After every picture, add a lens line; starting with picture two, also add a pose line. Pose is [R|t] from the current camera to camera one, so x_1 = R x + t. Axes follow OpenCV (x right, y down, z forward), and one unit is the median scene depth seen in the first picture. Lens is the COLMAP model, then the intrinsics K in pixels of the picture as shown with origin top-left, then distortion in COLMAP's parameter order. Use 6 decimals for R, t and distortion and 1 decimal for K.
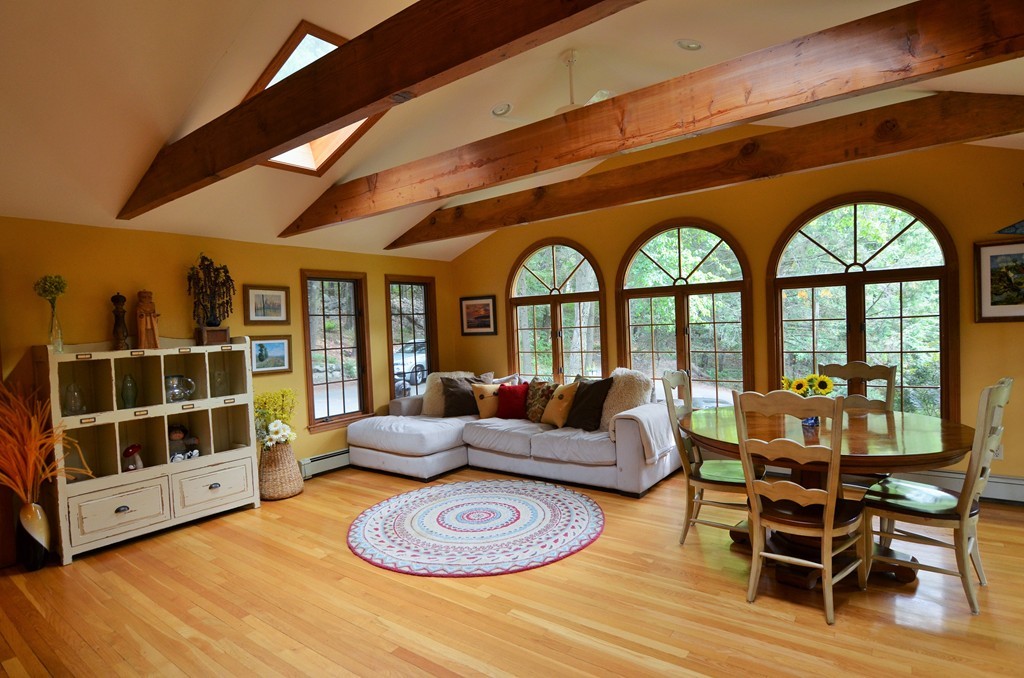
lens RADIAL K [[527.2, 0, 523.1], [0, 527.2, 341.3], [0, 0, 1]] dist [-0.003304, -0.001831]
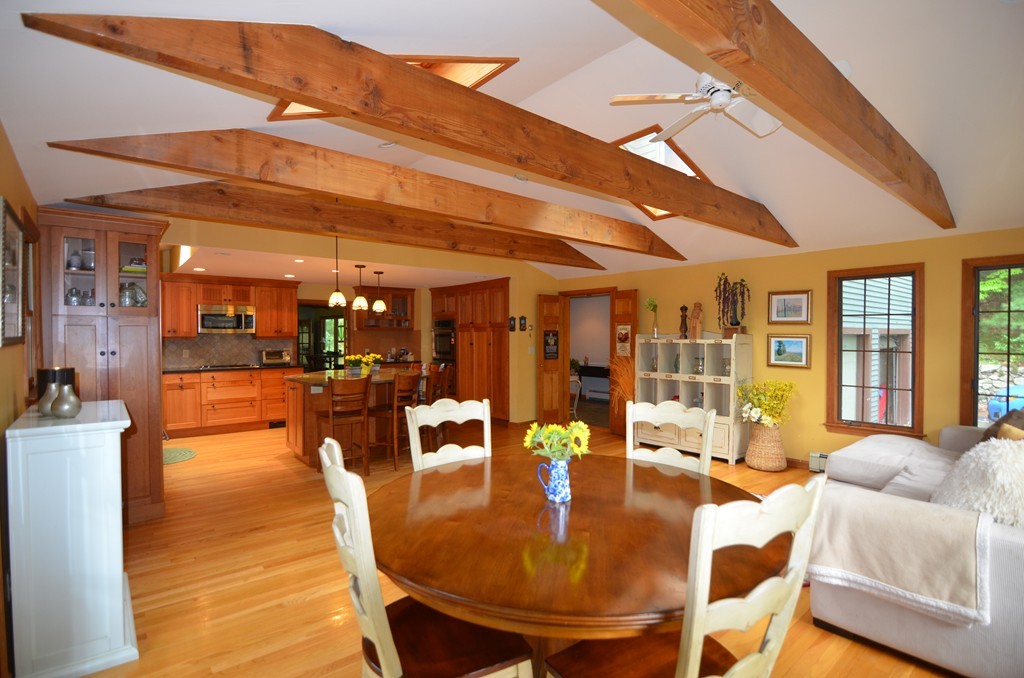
lens RADIAL K [[494.8, 0, 508.9], [0, 494.8, 343.1], [0, 0, 1]] dist [-0.011171, -0.005371]
pose [[-0.250295, 0.059975, -0.966310, 0.784509], [-0.019587, 0.997561, 0.066988, -0.056288], [0.967971, 0.035694, -0.248510, 0.745865]]
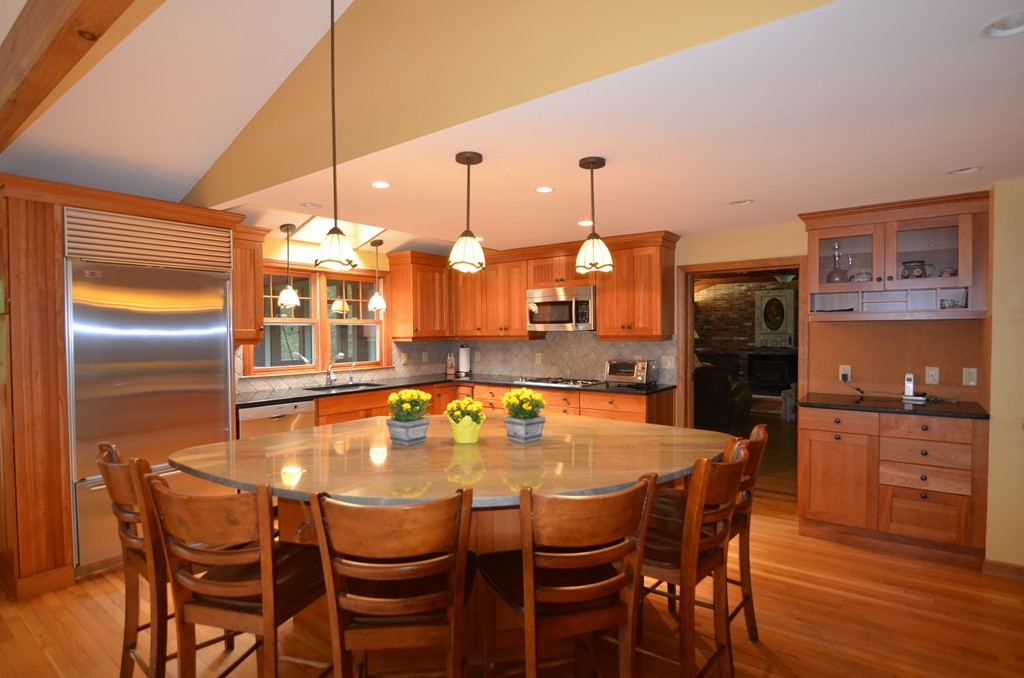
lens RADIAL K [[527.2, 0, 501.8], [0, 527.2, 339.4], [0, 0, 1]] dist [-0.003304, -0.001831]
pose [[-0.998612, 0.051192, 0.012416, -0.507990], [0.051729, 0.997523, 0.047668, -0.000485], [-0.009945, 0.048244, -0.998786, 0.570030]]
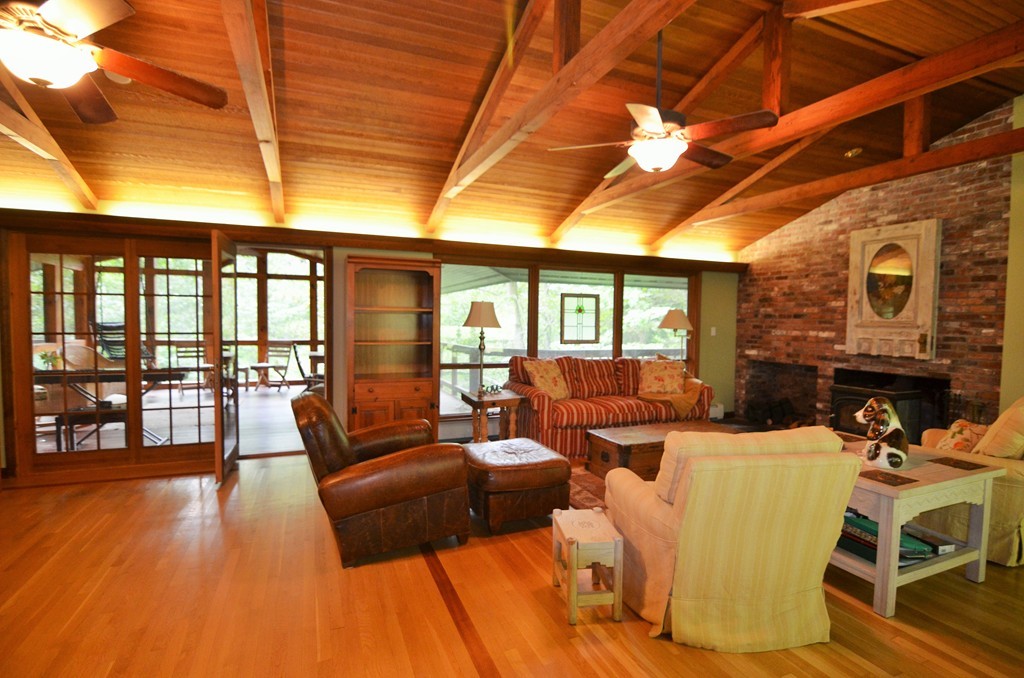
lens RADIAL K [[494.8, 0, 514.9], [0, 494.8, 344.1], [0, 0, 1]] dist [-0.011171, -0.005371]
pose [[-0.855005, 0.006213, 0.518582, -1.929319], [0.041414, 0.997553, 0.056329, 0.135423], [-0.516964, 0.069638, -0.853170, -0.992303]]
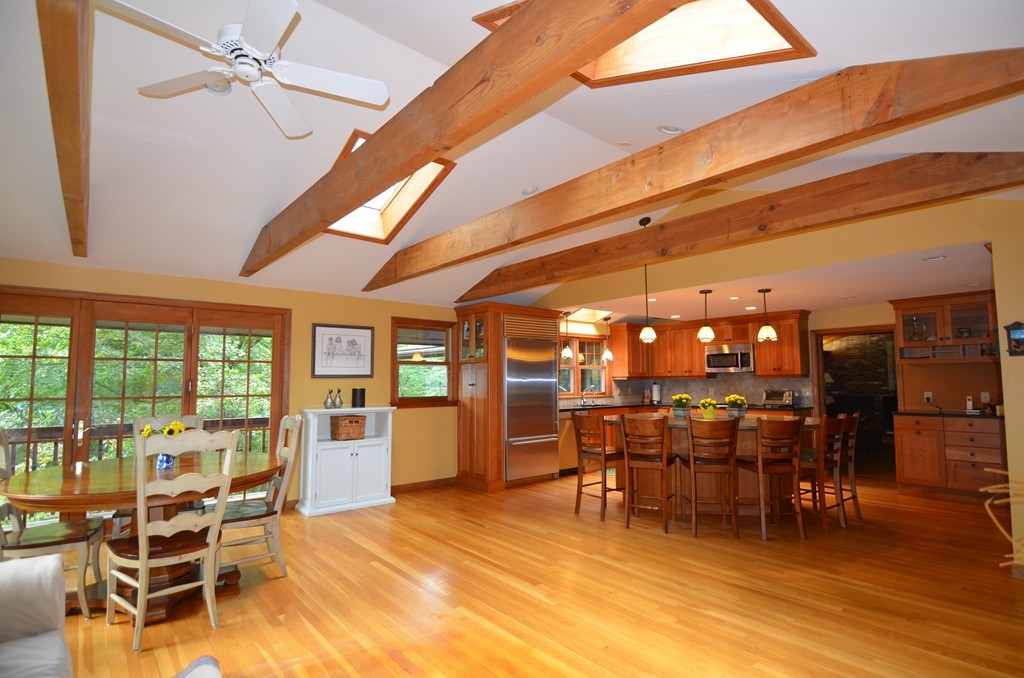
lens RADIAL K [[494.8, 0, 509.4], [0, 494.8, 340.8], [0, 0, 1]] dist [-0.011171, -0.005371]
pose [[-0.969597, 0.067953, 0.235084, -0.289042], [0.055533, 0.996708, -0.059063, -0.007077], [-0.238323, -0.044212, -0.970179, 1.262585]]
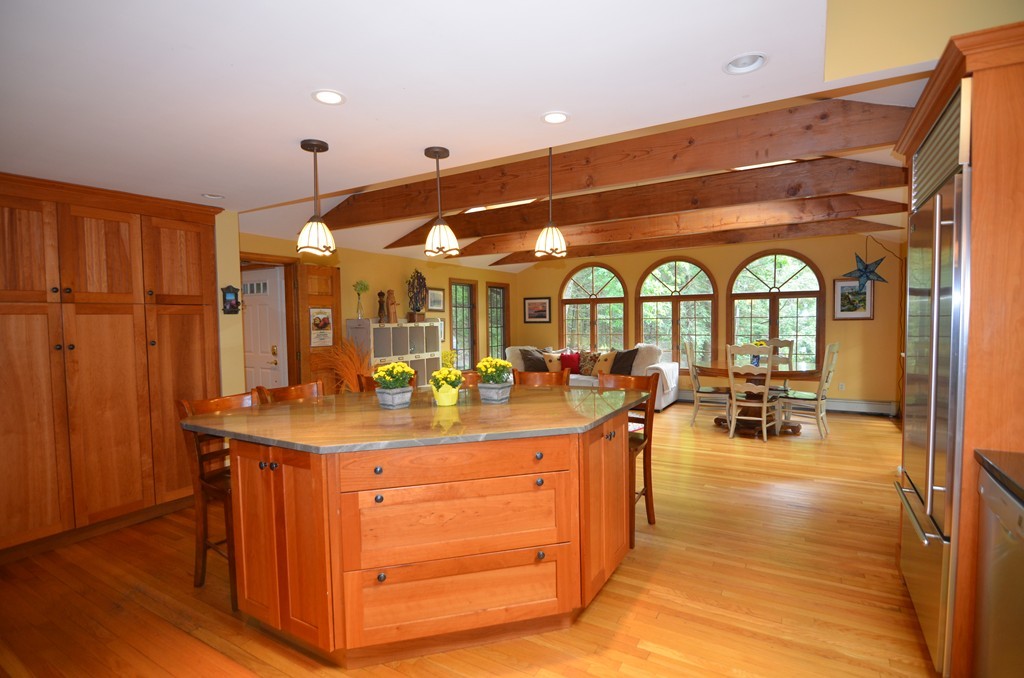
lens RADIAL K [[494.8, 0, 513.6], [0, 494.8, 343.7], [0, 0, 1]] dist [-0.011171, -0.005371]
pose [[0.994868, 0.021362, 0.098901, -0.431005], [-0.022636, 0.999674, 0.011778, 0.048242], [-0.098617, -0.013957, 0.995028, -0.610995]]
